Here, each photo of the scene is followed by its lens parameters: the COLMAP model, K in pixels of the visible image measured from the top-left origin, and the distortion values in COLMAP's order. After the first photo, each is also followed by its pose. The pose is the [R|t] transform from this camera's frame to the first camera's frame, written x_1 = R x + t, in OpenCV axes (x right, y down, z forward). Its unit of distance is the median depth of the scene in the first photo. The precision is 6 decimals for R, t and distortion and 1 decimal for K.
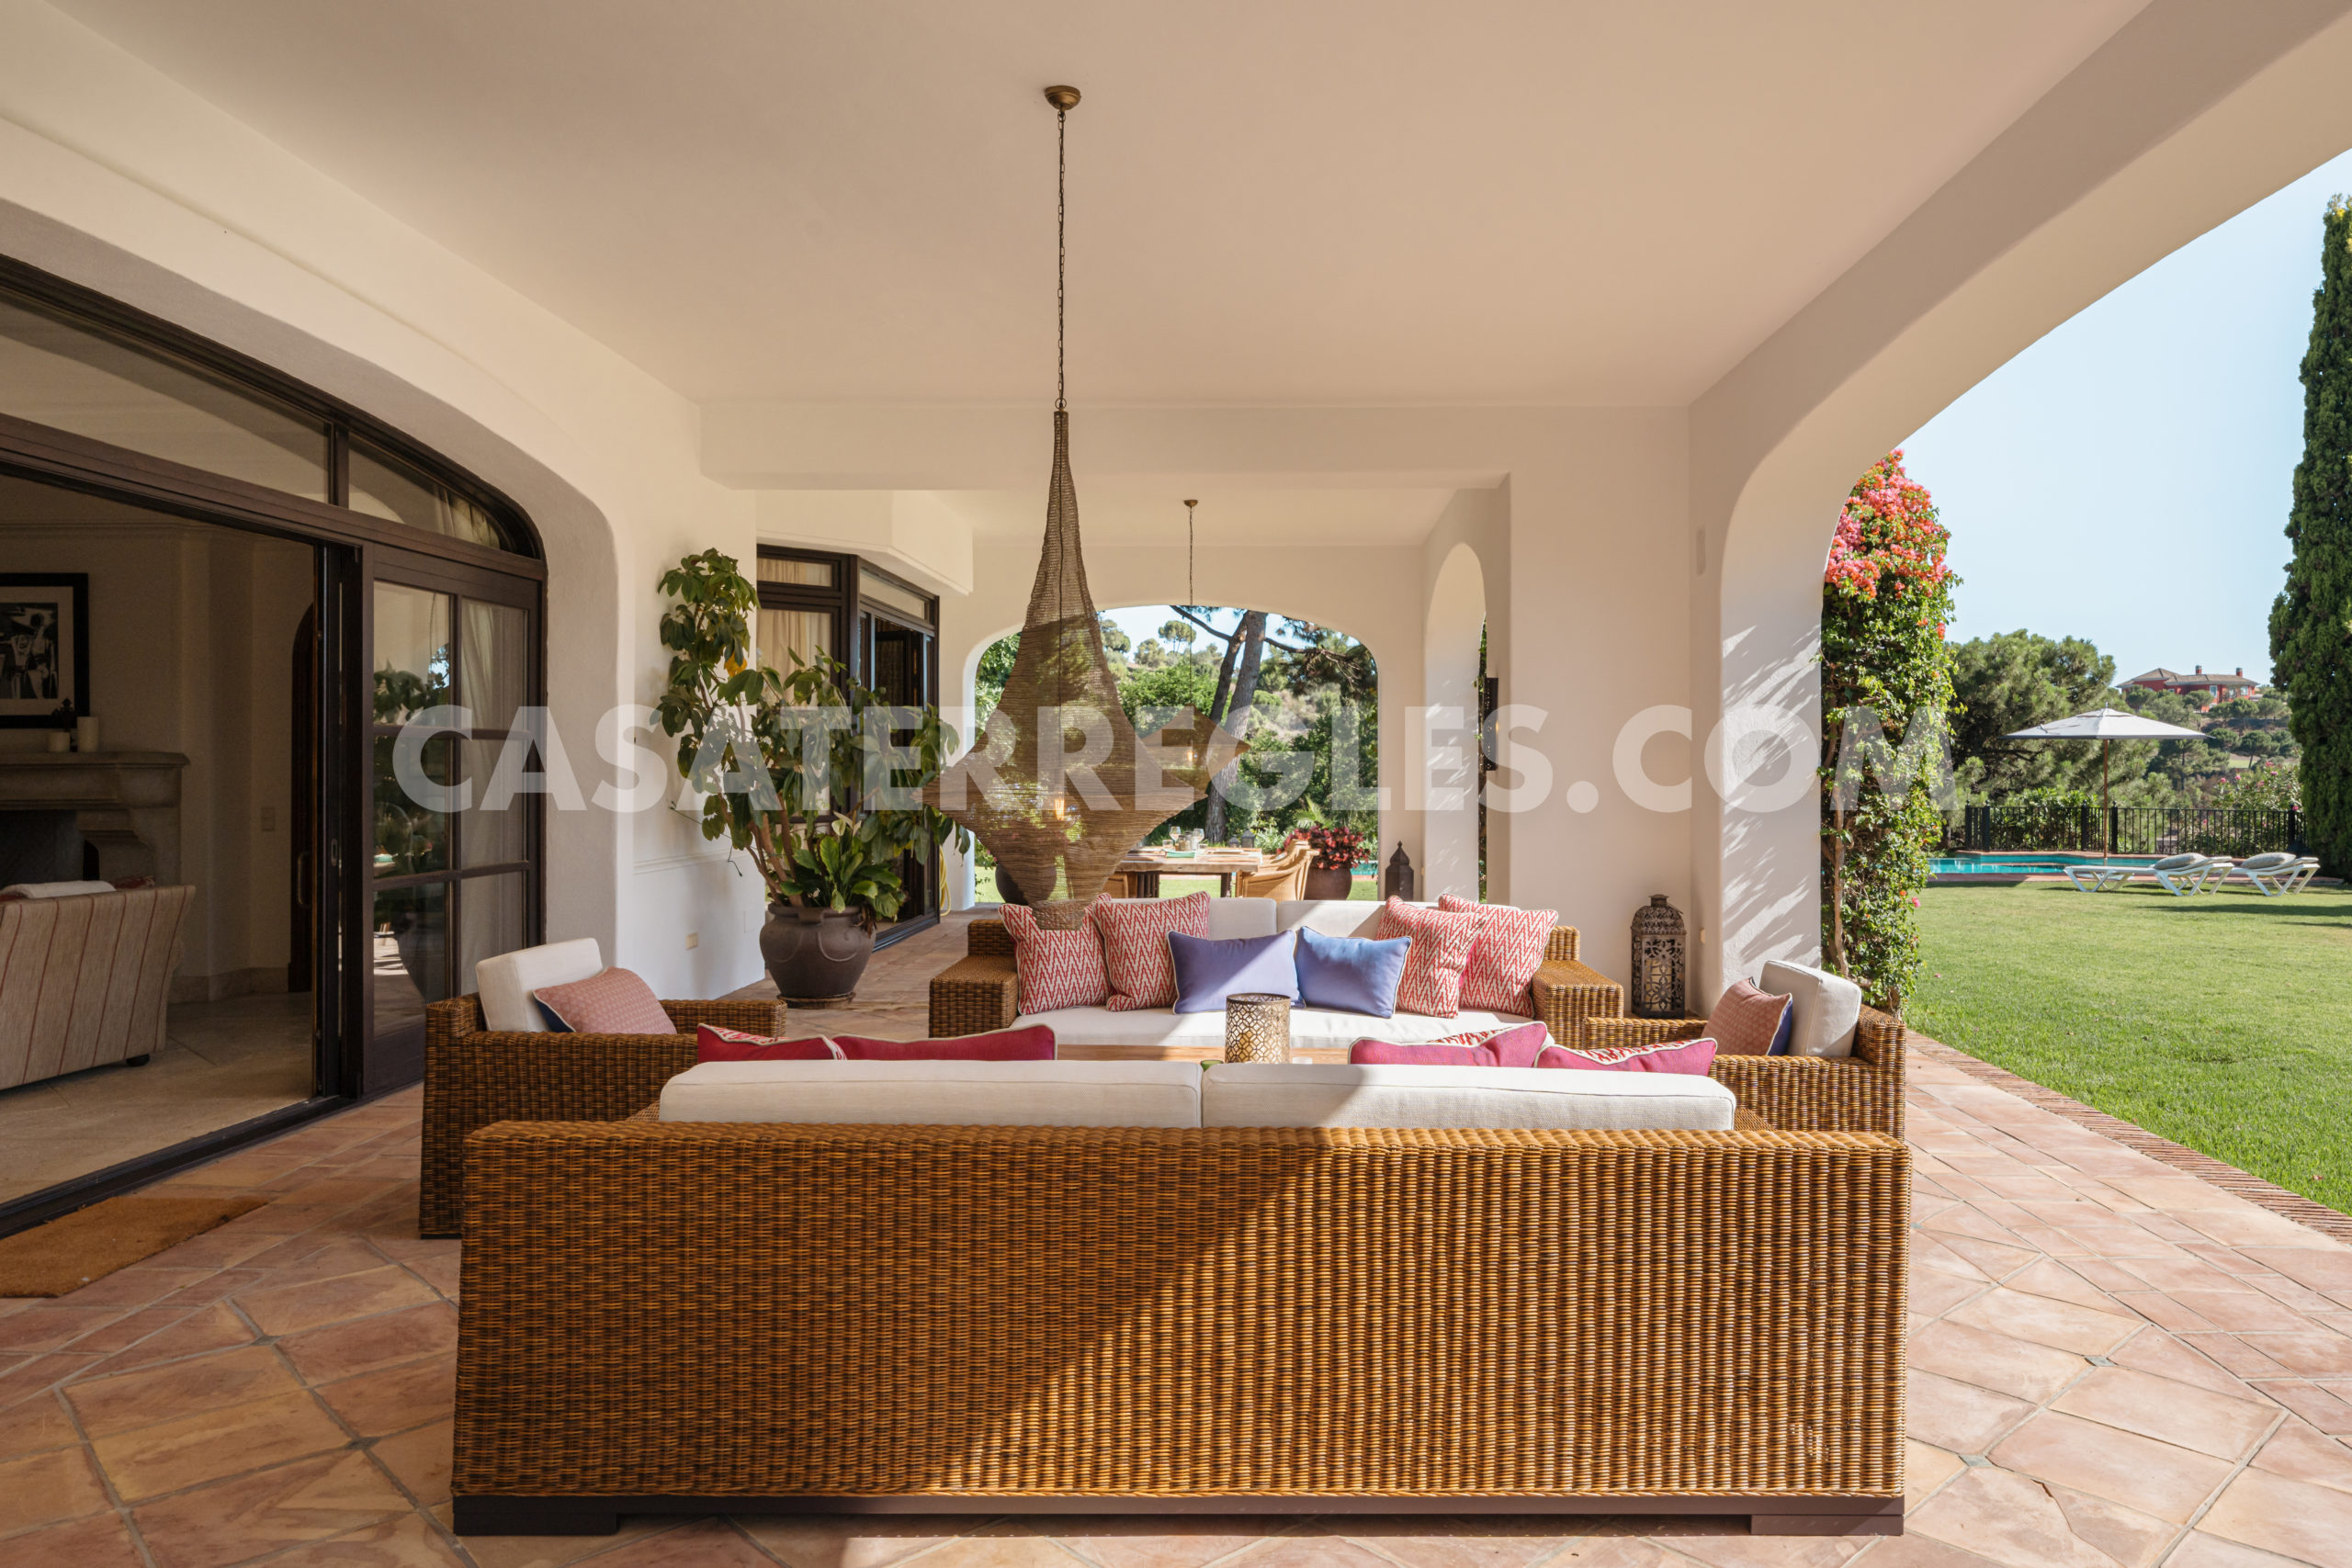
lens RADIAL K [[1547.3, 0, 1179.3], [0, 1547.3, 752.3], [0, 0, 1]] dist [-0.075441, 0.001238]
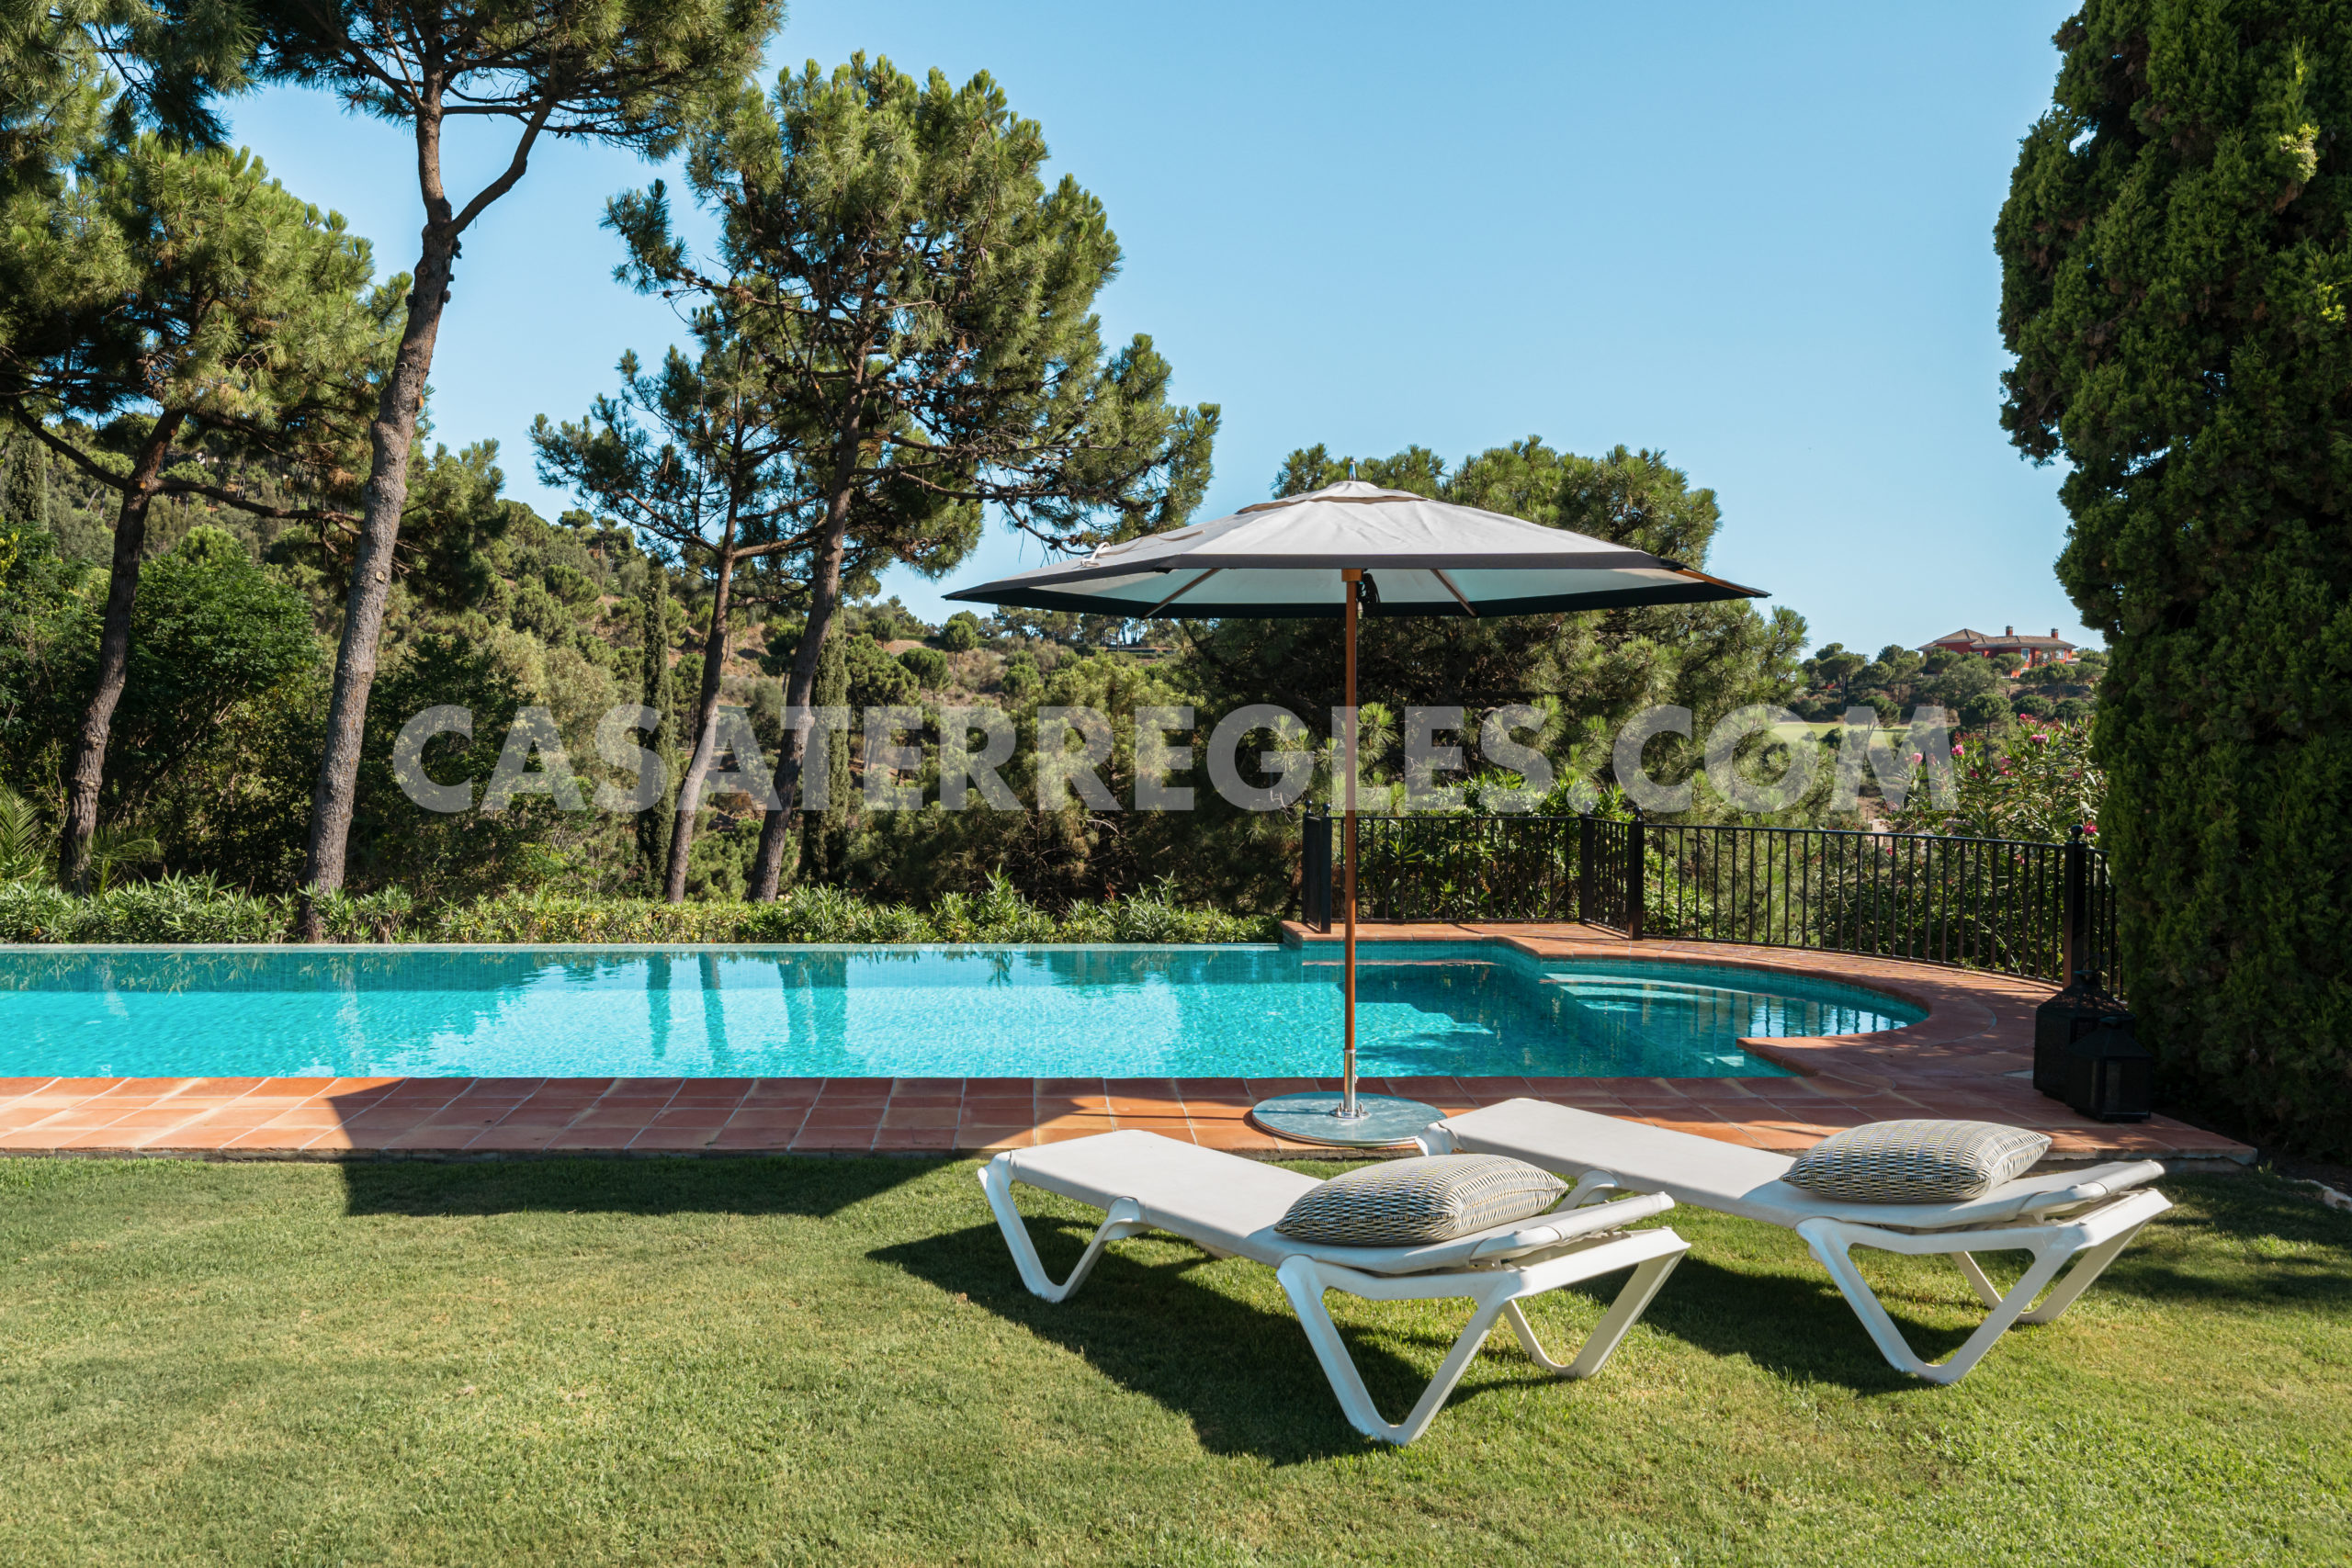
lens RADIAL K [[1584.0, 0, 1177.0], [0, 1584.0, 752.4], [0, 0, 1]] dist [-0.001304, 0.000184]
pose [[0.994029, 0.001685, 0.109104, 0.400107], [-0.003771, 0.999814, 0.018921, 0.009170], [-0.109051, -0.019220, 0.993850, 0.523362]]
